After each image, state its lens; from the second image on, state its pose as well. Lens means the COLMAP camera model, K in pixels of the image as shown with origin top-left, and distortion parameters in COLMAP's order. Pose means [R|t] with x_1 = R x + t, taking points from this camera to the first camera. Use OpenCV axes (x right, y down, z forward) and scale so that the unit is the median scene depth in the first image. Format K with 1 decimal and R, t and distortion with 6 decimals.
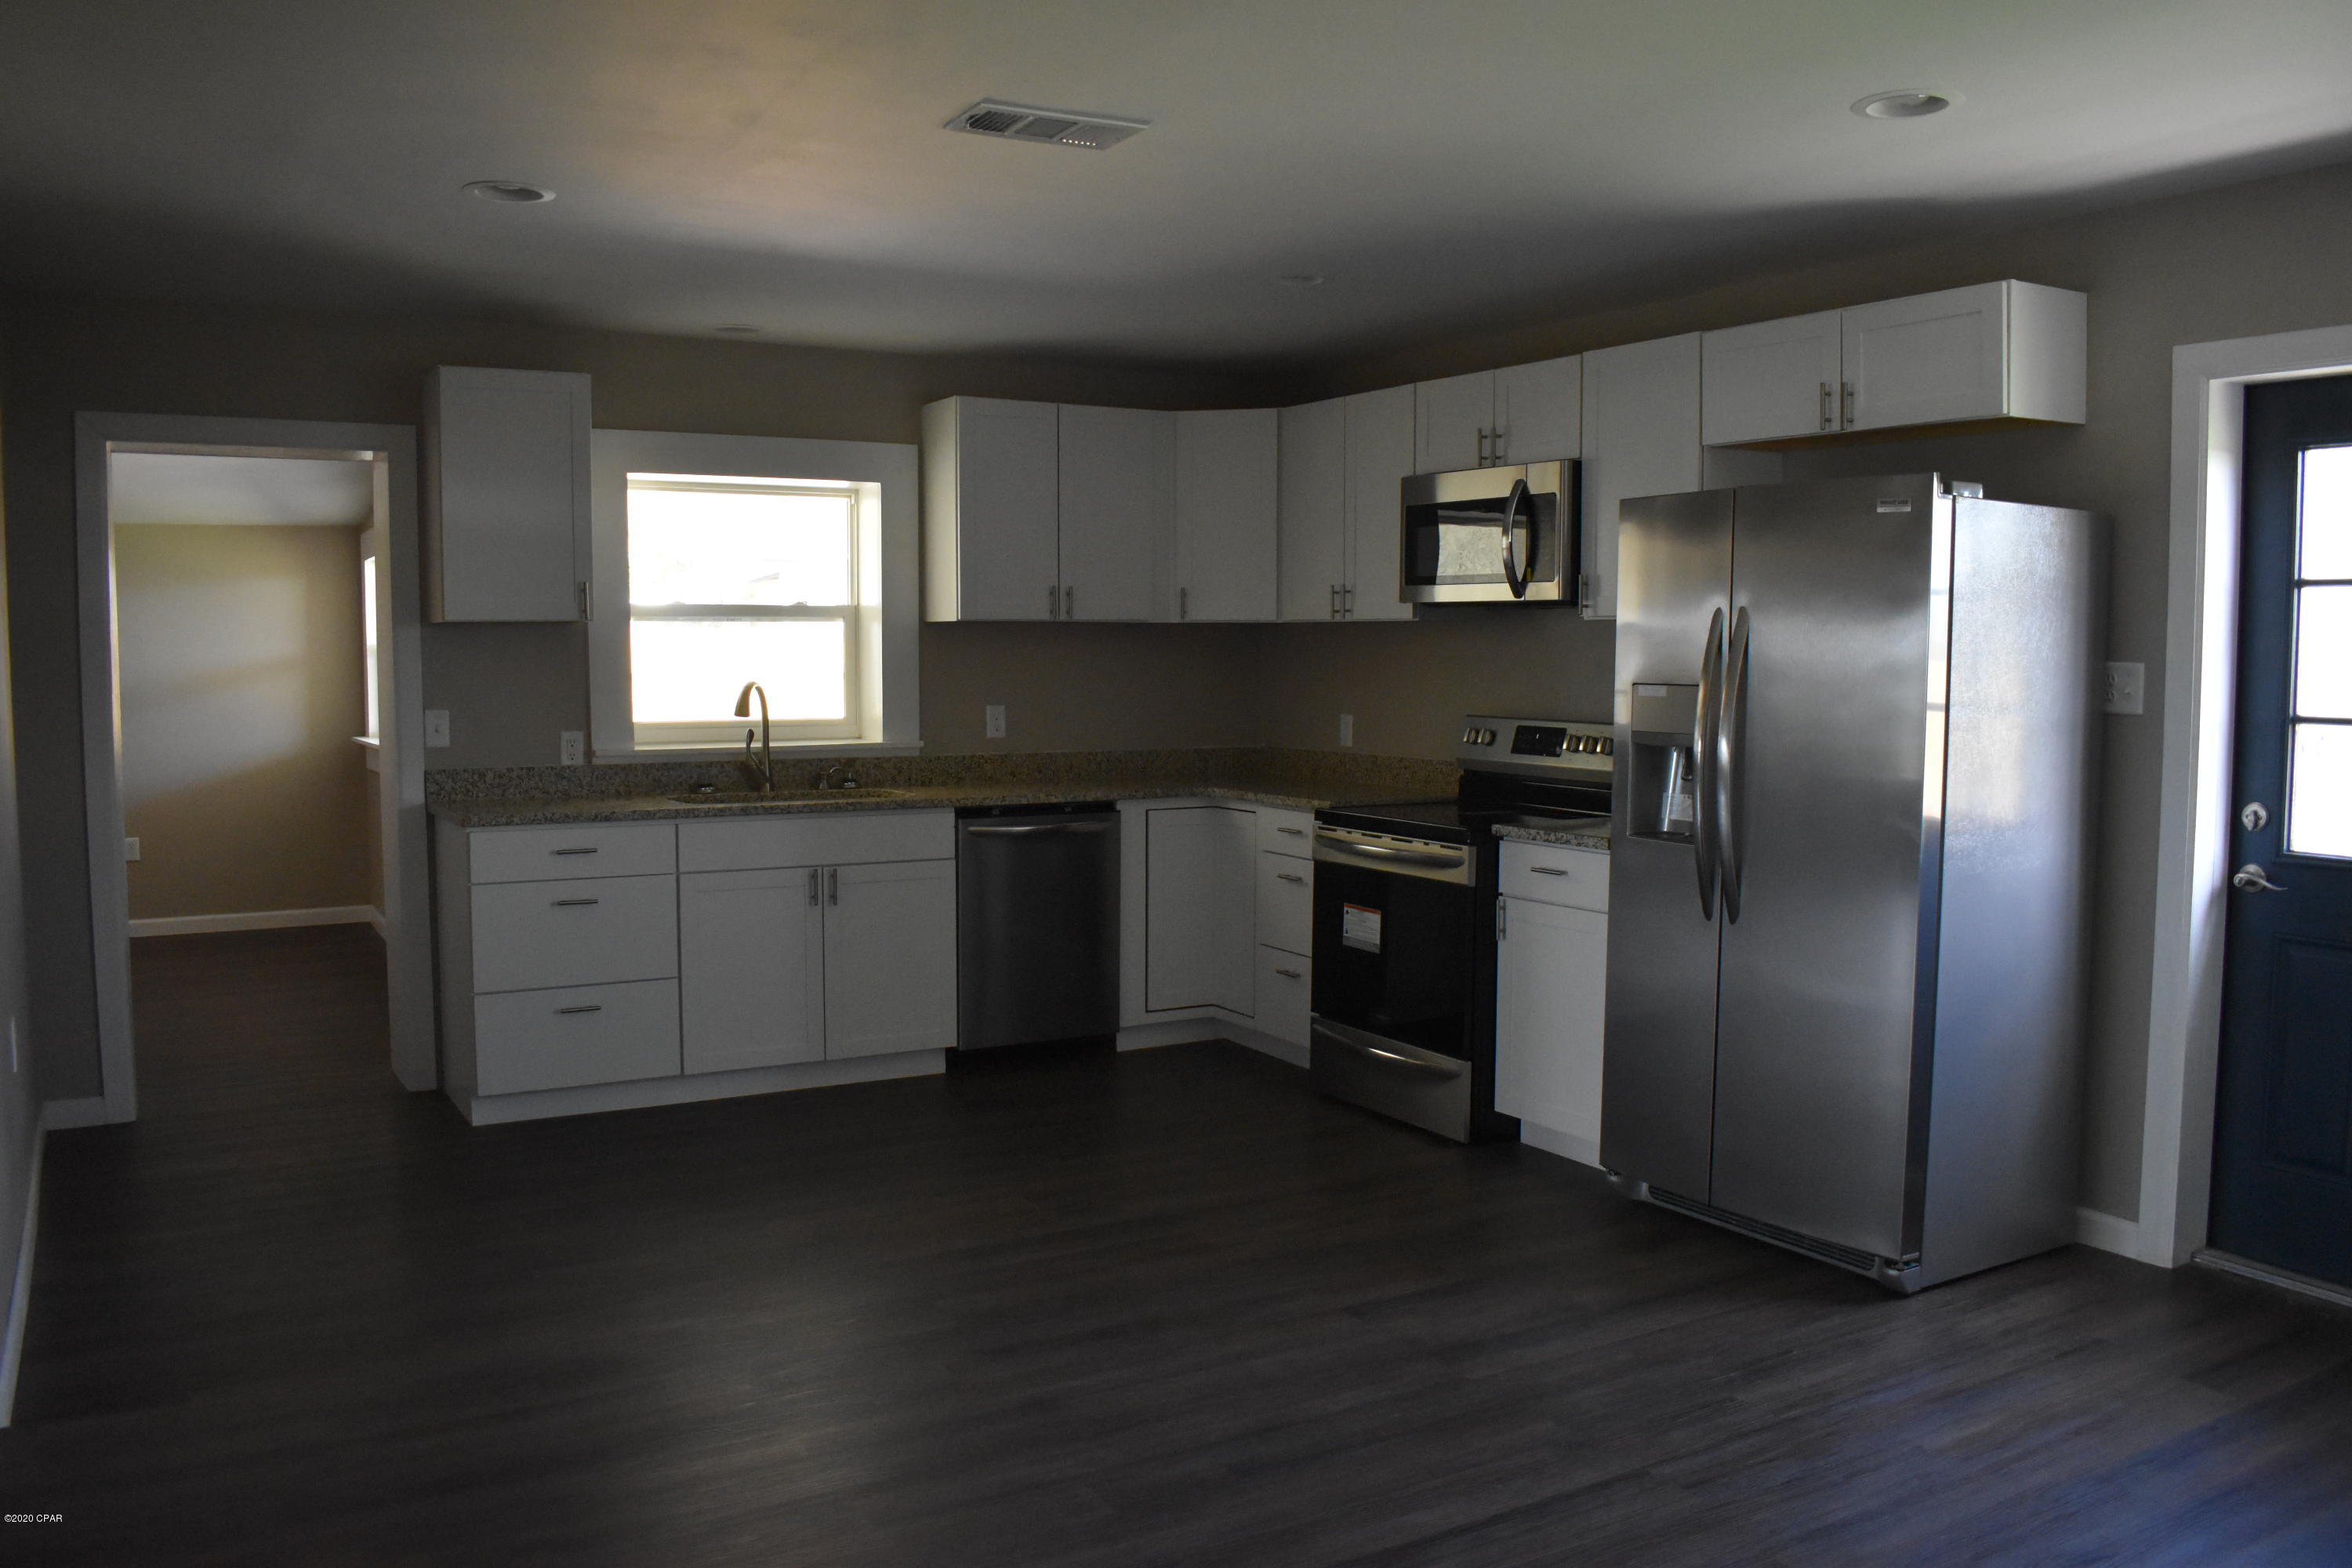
lens RADIAL K [[1821.4, 0, 1176.0], [0, 1821.4, 784.0], [0, 0, 1]] dist [-0.124755, 0.000582]
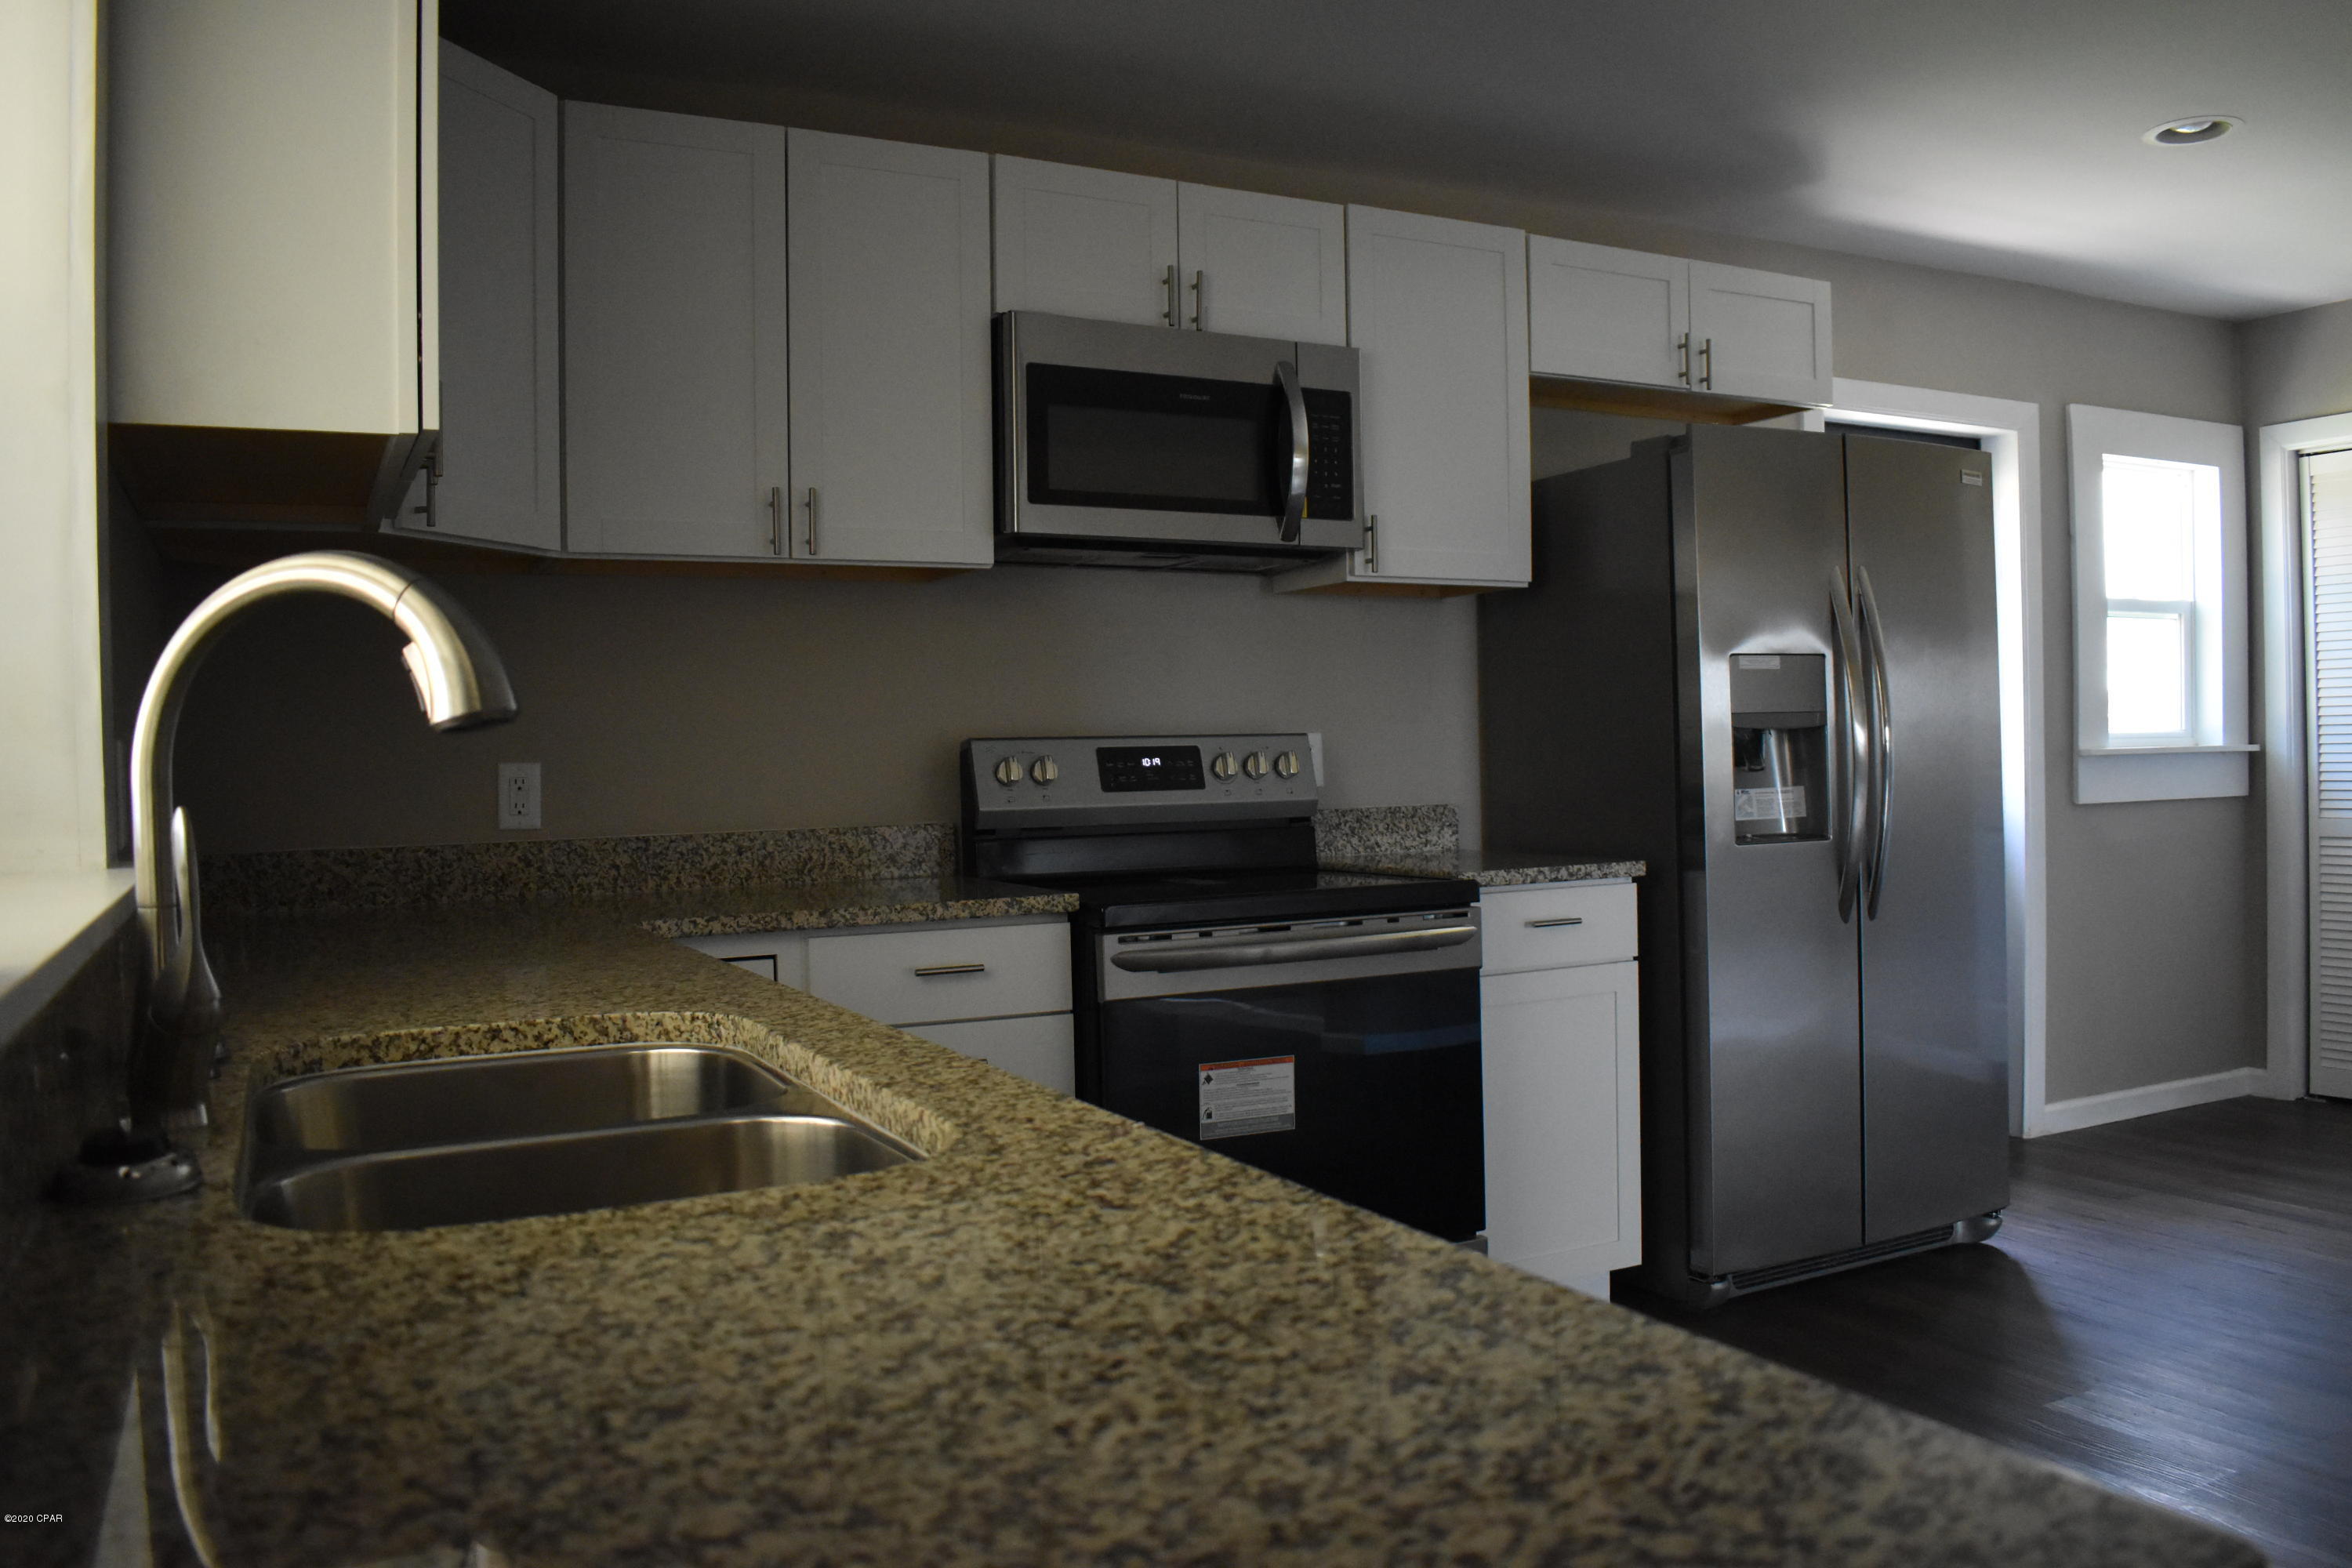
lens RADIAL K [[1821.4, 0, 1176.0], [0, 1821.4, 784.0], [0, 0, 1]] dist [-0.124755, 0.000582]
pose [[0.055201, -0.025821, 0.998141, -0.469794], [0.095376, 0.995231, 0.020471, -0.031982], [-0.993910, 0.094069, 0.057400, 1.002140]]
